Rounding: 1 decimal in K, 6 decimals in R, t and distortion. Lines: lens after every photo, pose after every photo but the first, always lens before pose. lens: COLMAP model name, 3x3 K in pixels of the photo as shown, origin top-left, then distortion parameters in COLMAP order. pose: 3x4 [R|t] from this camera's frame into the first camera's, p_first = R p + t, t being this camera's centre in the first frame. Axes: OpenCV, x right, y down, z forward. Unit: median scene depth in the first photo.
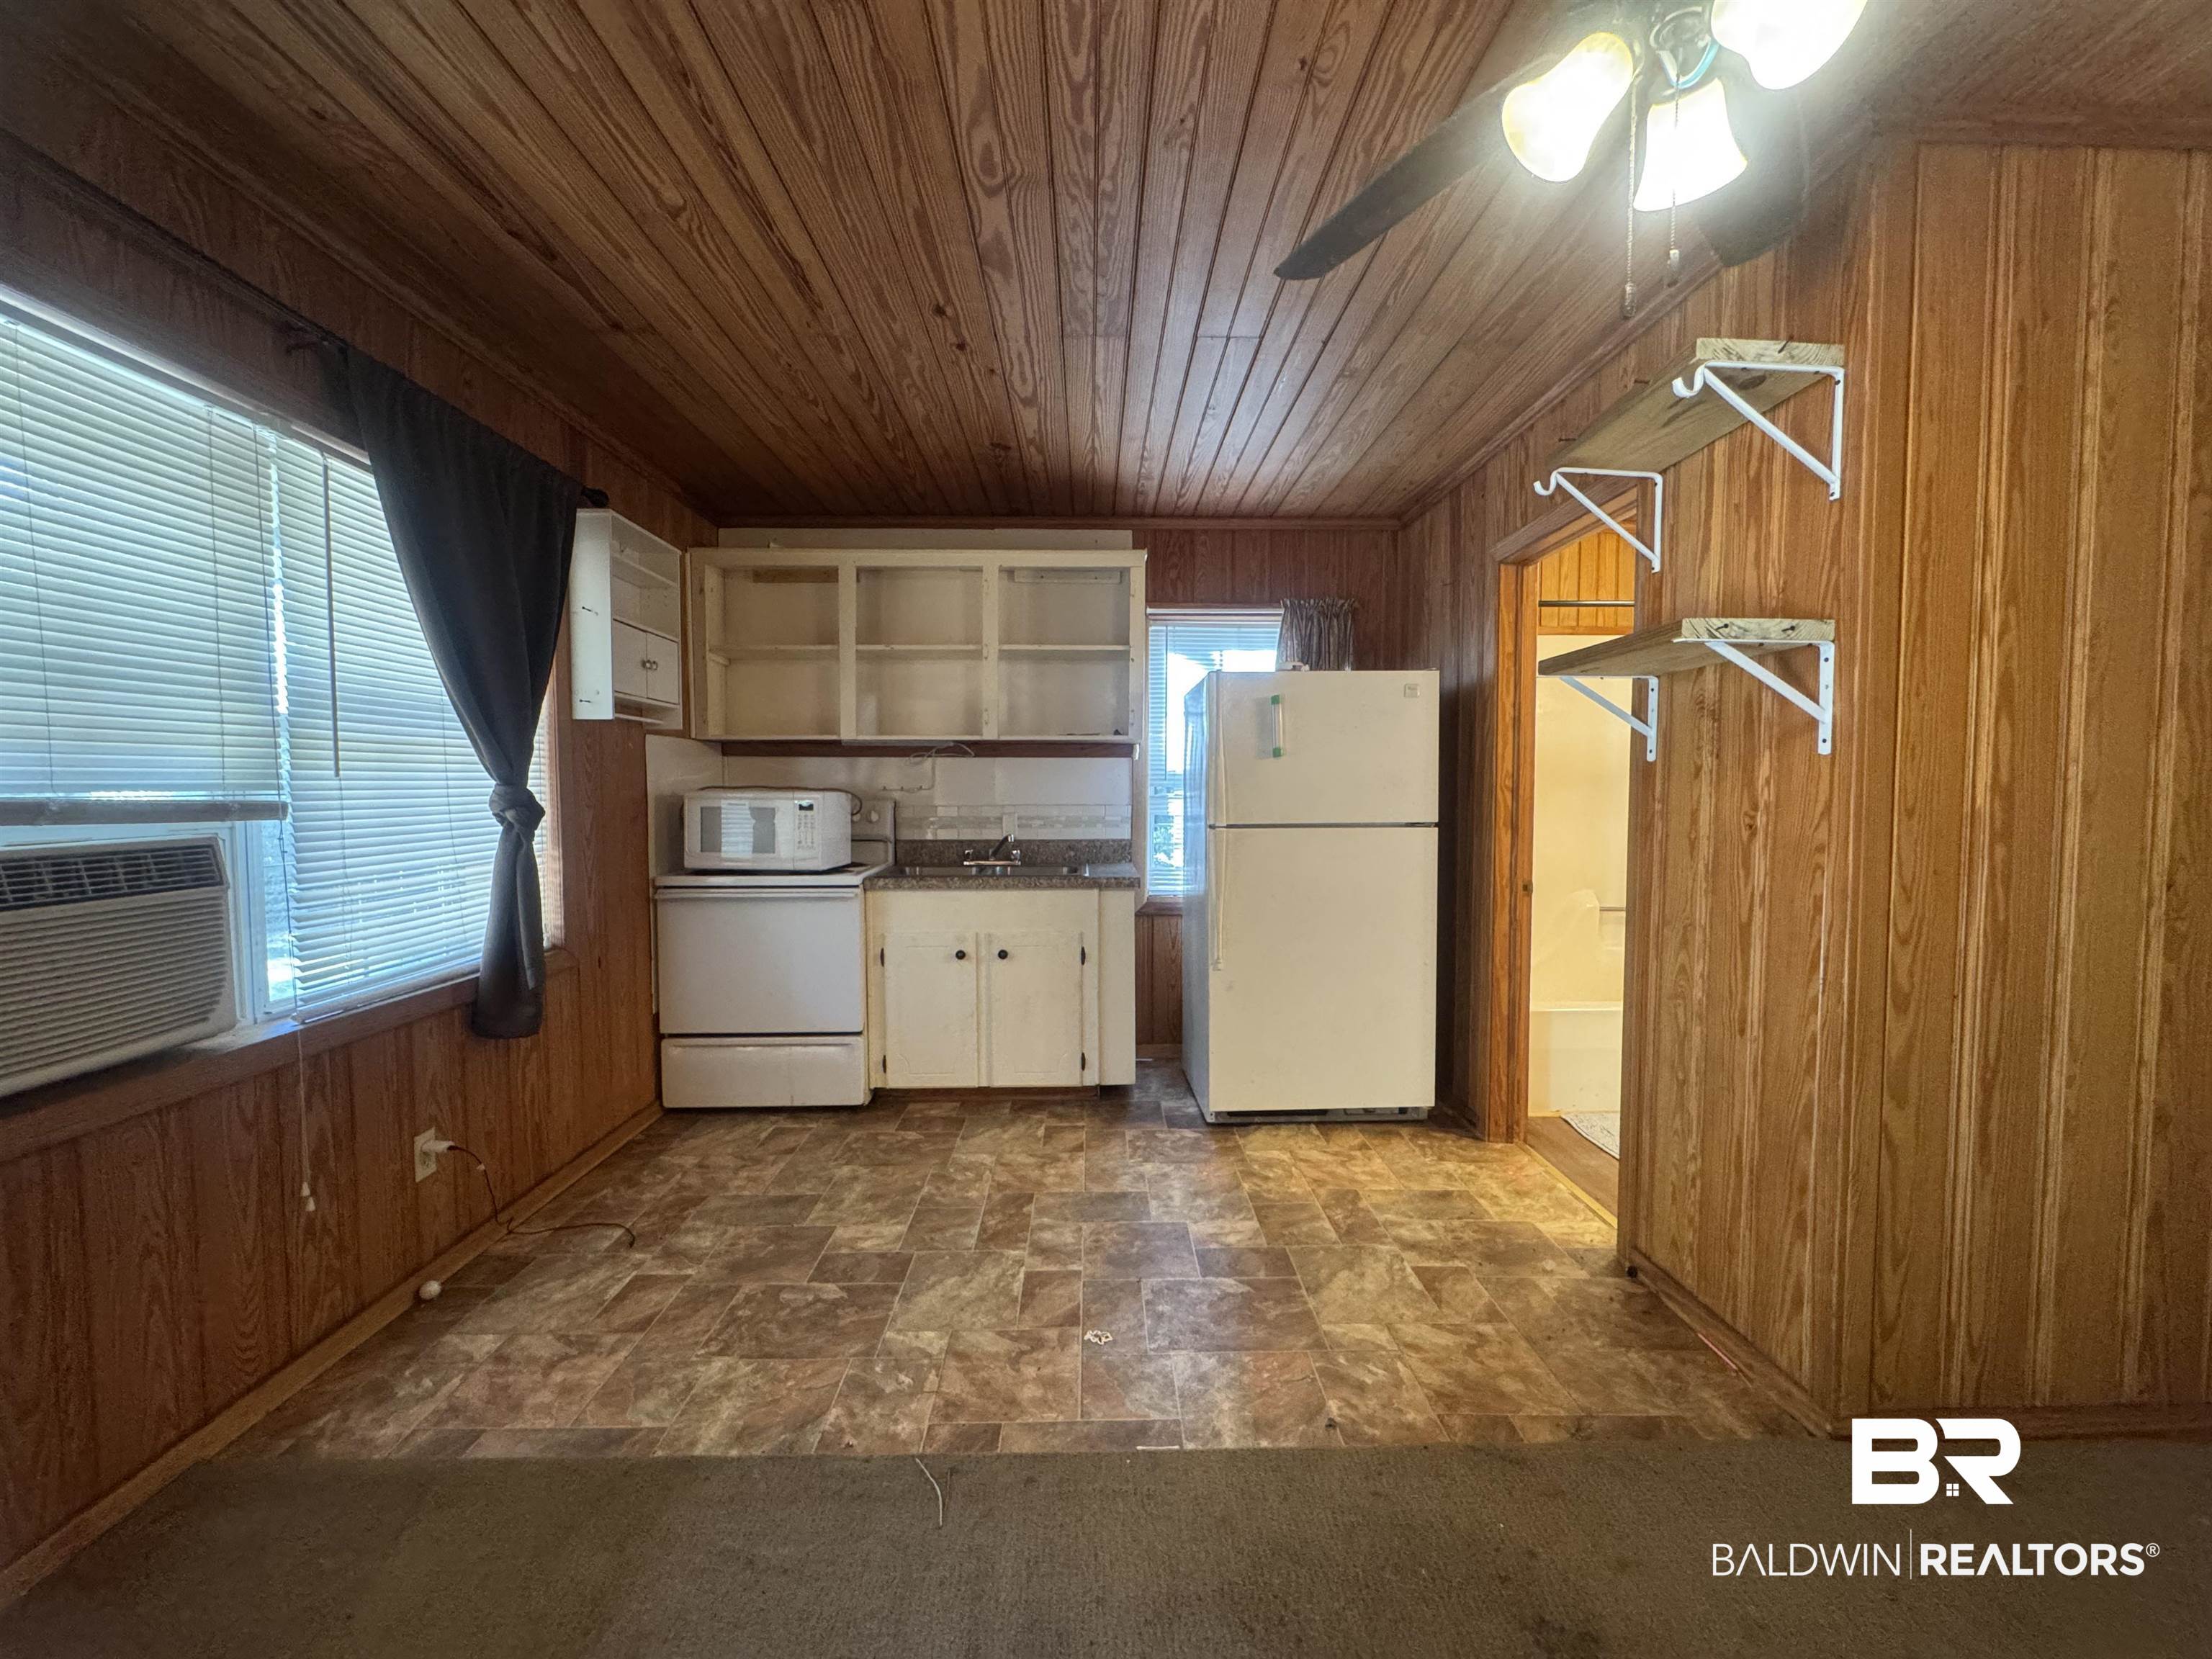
lens RADIAL K [[882.3, 0, 1108.0], [0, 882.3, 827.3], [0, 0, 1]] dist [-0.001962, -0.000258]
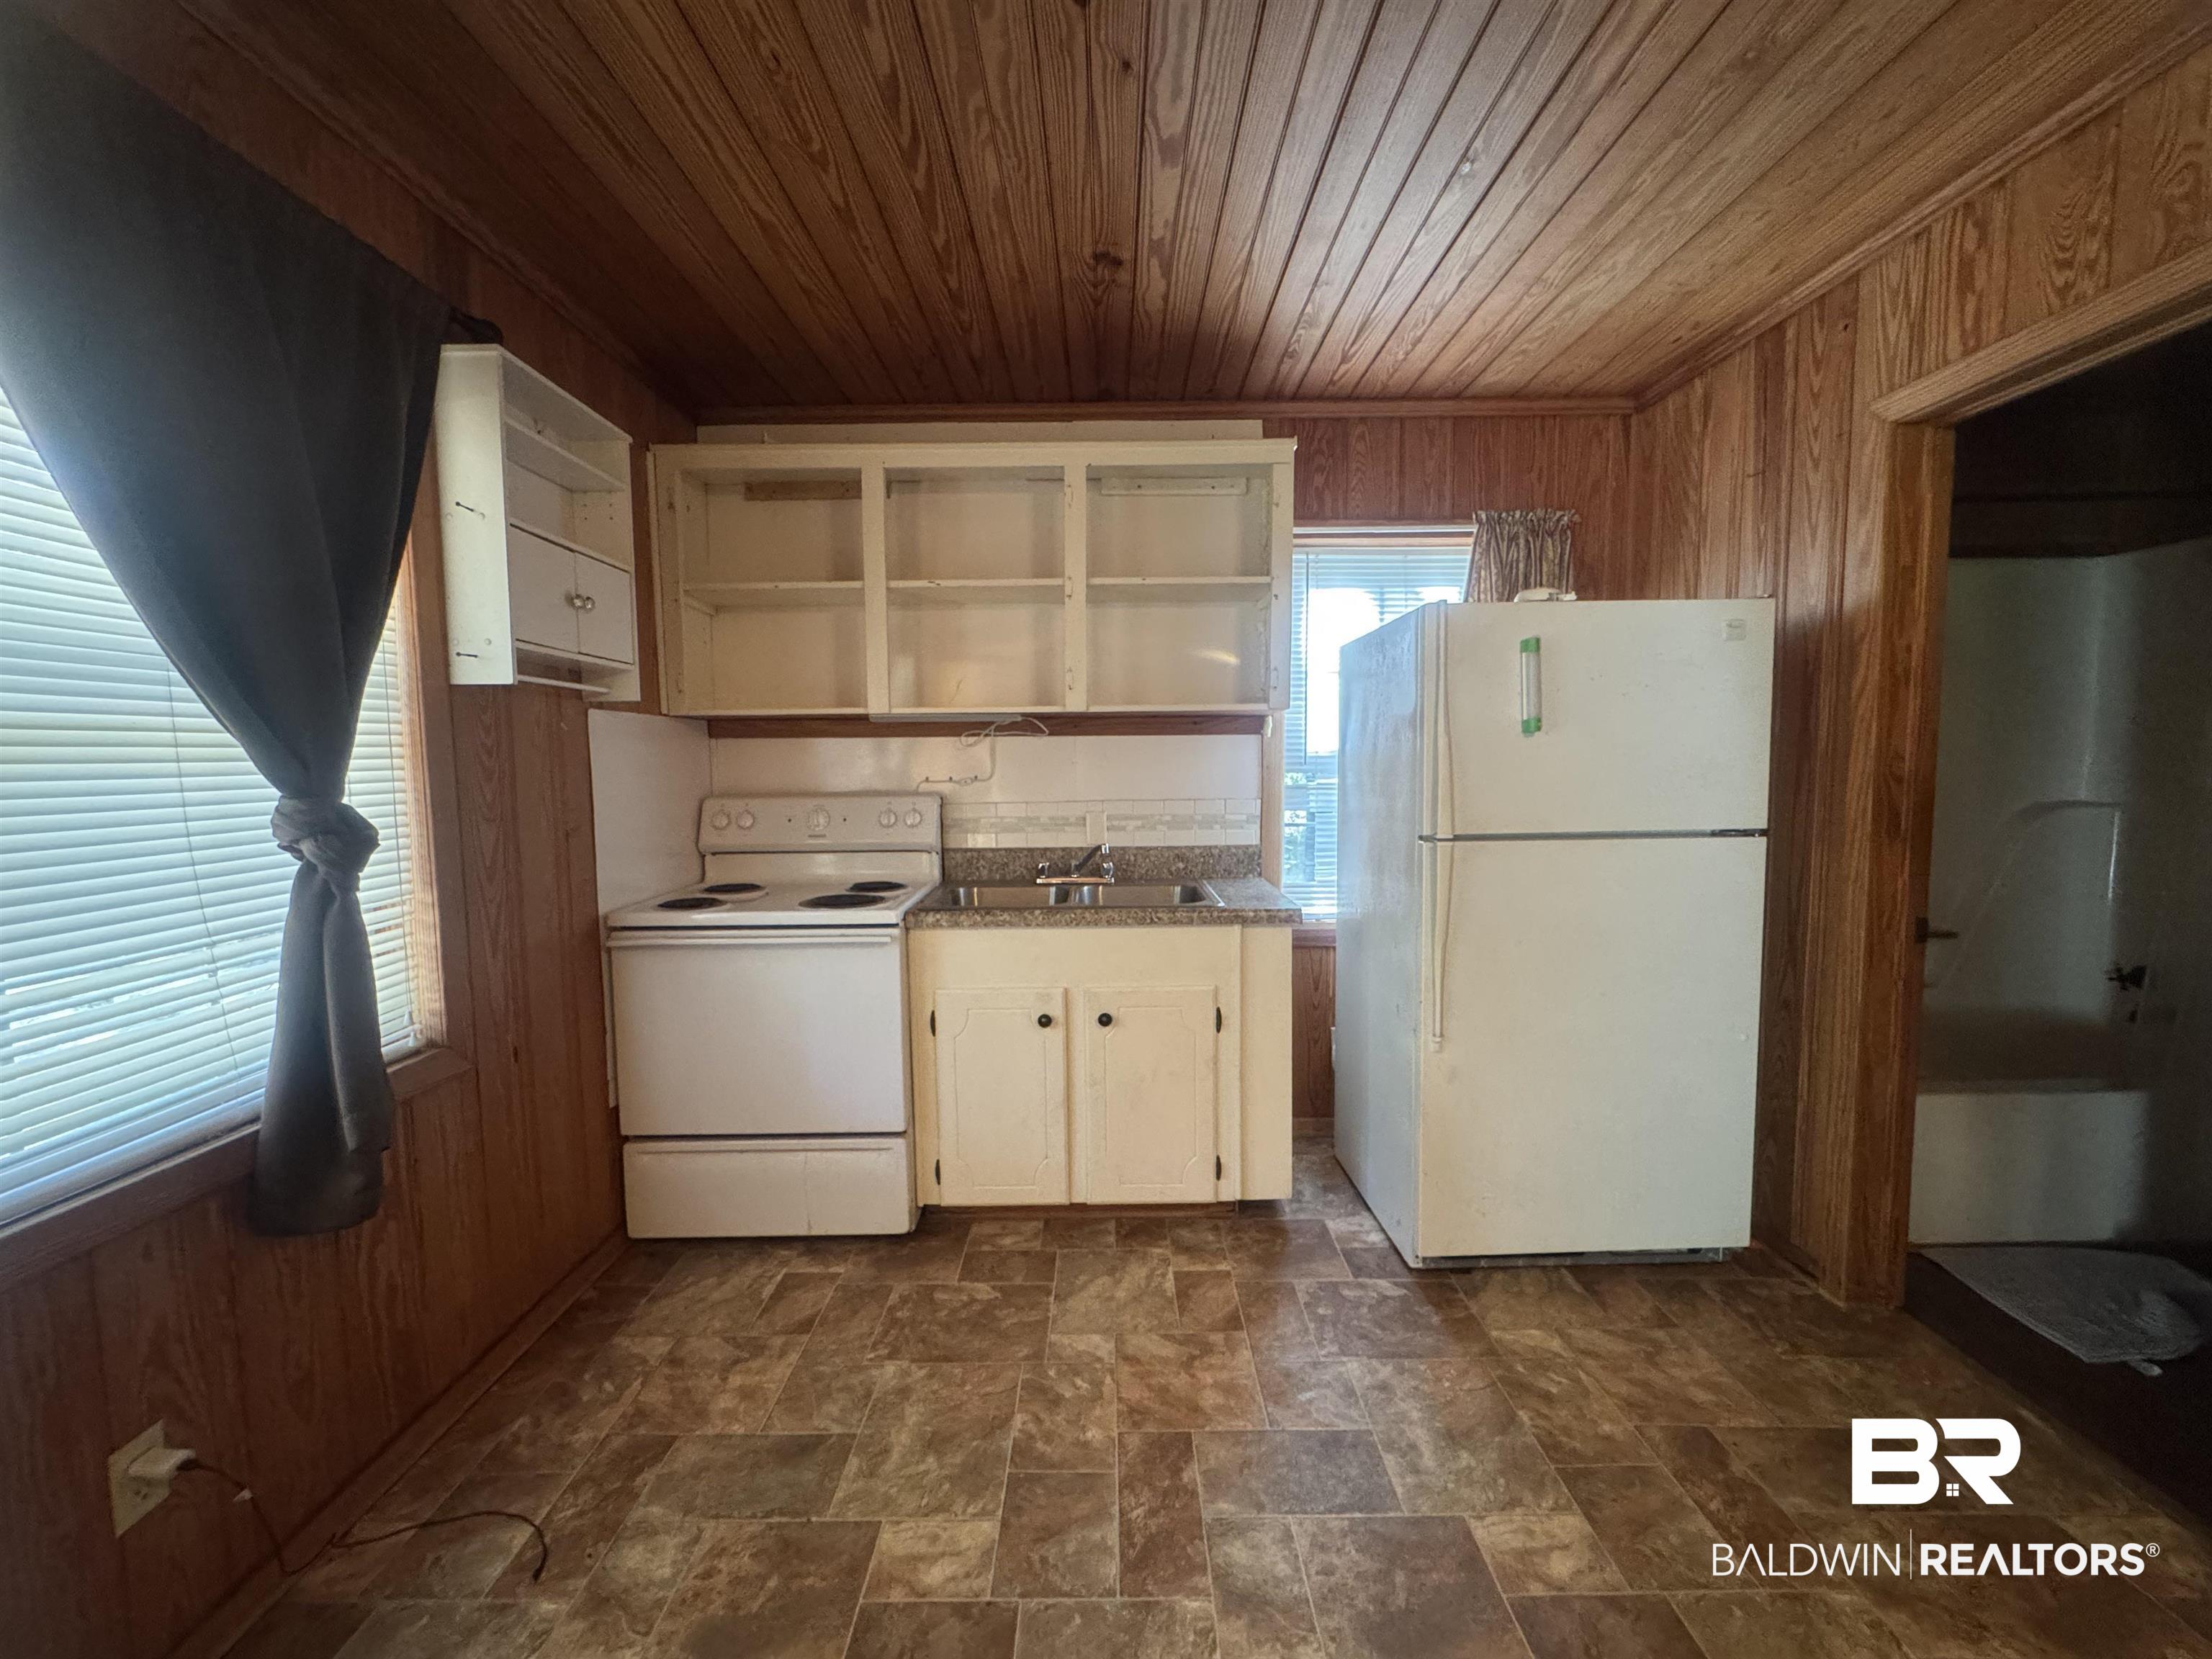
lens RADIAL K [[882.3, 0, 1108.4], [0, 882.3, 827.8], [0, 0, 1]] dist [-0.001962, -0.000258]
pose [[0.999755, -0.007815, -0.020719, -0.104925], [0.008421, 0.999535, 0.029309, -0.029285], [0.020480, -0.029476, 0.999356, 0.318976]]
